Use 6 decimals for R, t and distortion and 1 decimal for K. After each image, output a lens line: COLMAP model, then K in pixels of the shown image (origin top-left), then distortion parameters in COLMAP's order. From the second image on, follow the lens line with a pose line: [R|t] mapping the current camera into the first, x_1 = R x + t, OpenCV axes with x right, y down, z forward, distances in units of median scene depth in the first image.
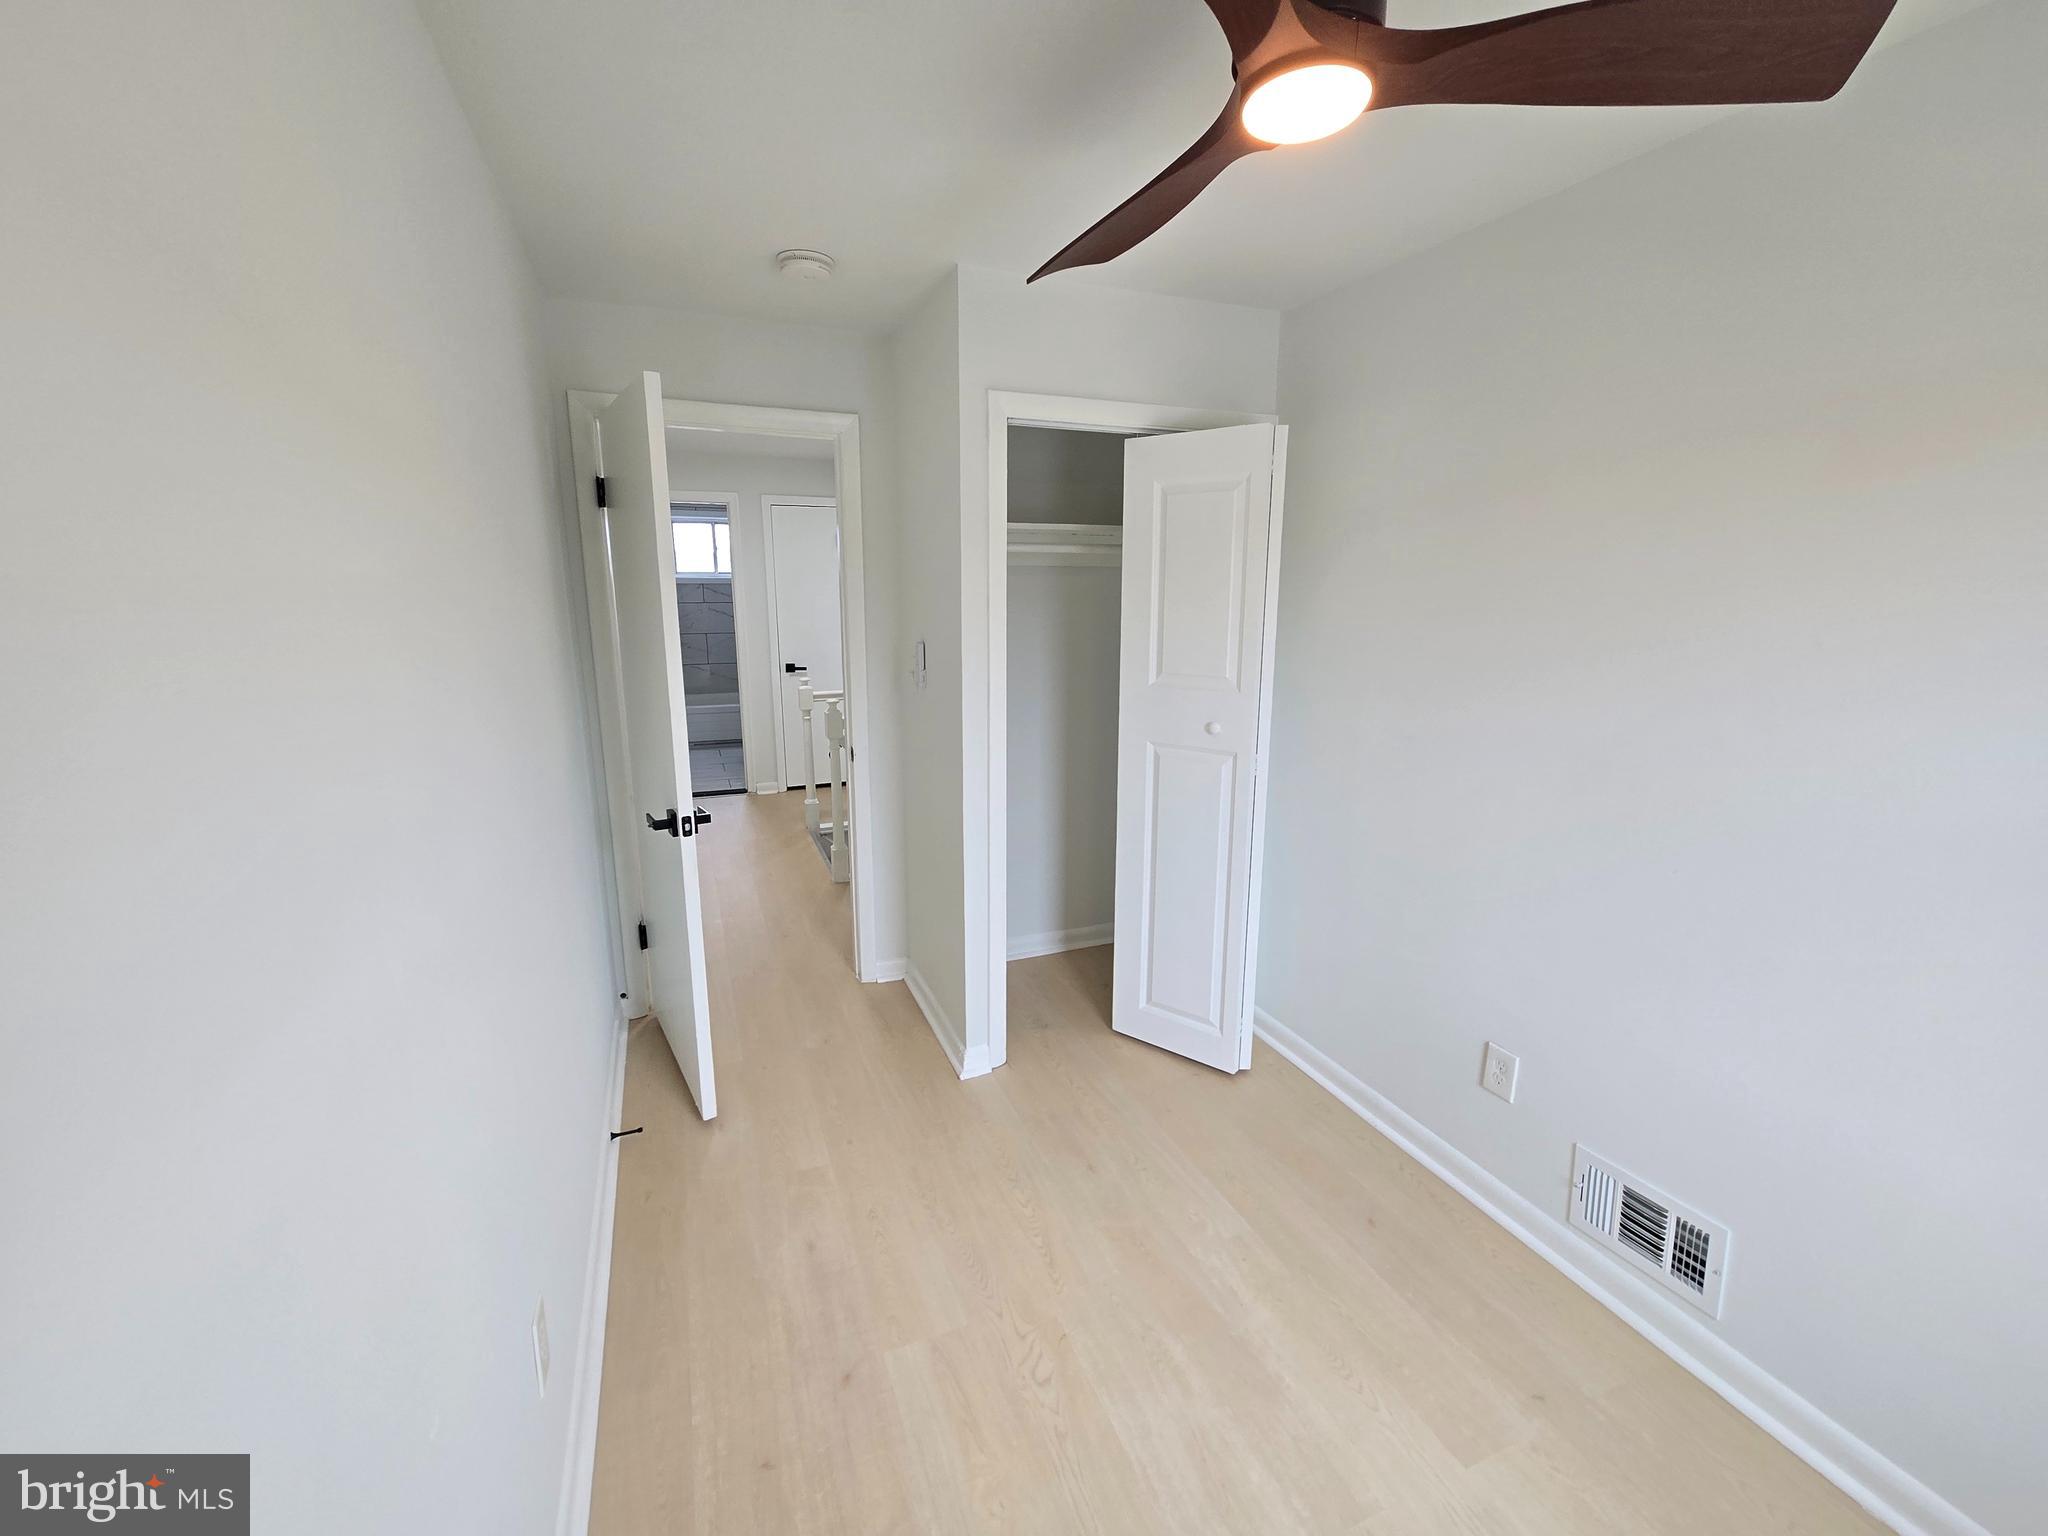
lens RADIAL K [[840.7, 0, 1021.9], [0, 840.7, 756.4], [0, 0, 1]] dist [0.002365, 0.000183]
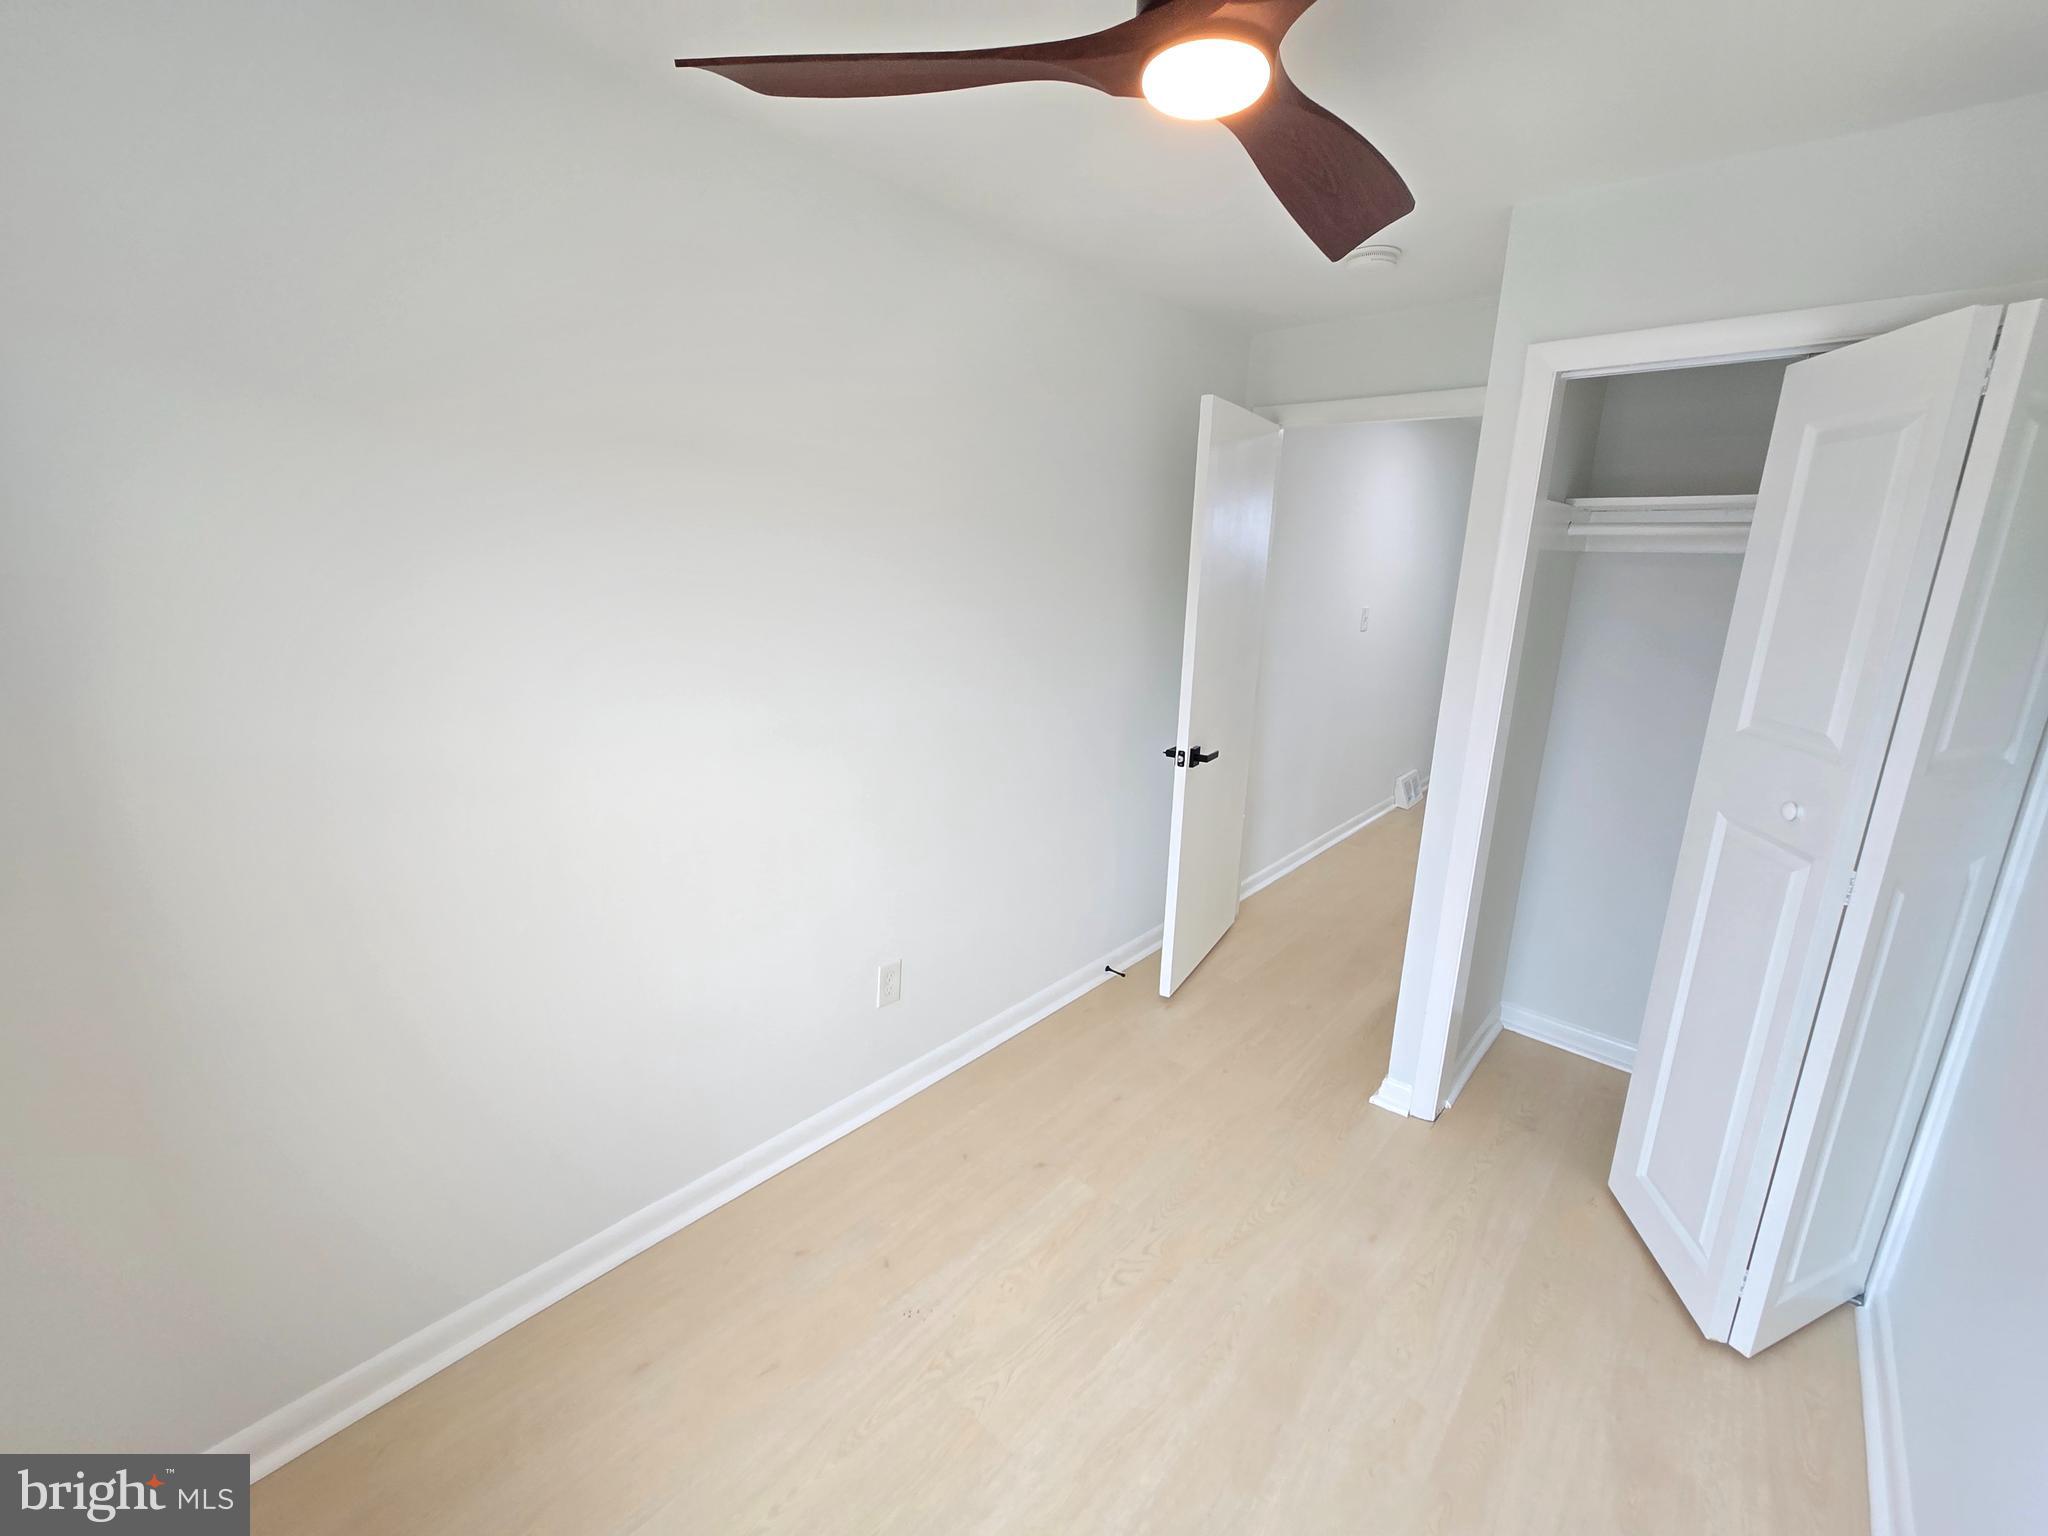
lens RADIAL K [[839.4, 0, 1017.5], [0, 839.4, 758.4], [0, 0, 1]] dist [0.002218, 0.000343]
pose [[0.431311, 0.224065, -0.873937, 0.583551], [-0.205754, 0.967572, 0.146527, -0.049942], [0.878429, 0.116617, 0.463426, 0.207842]]
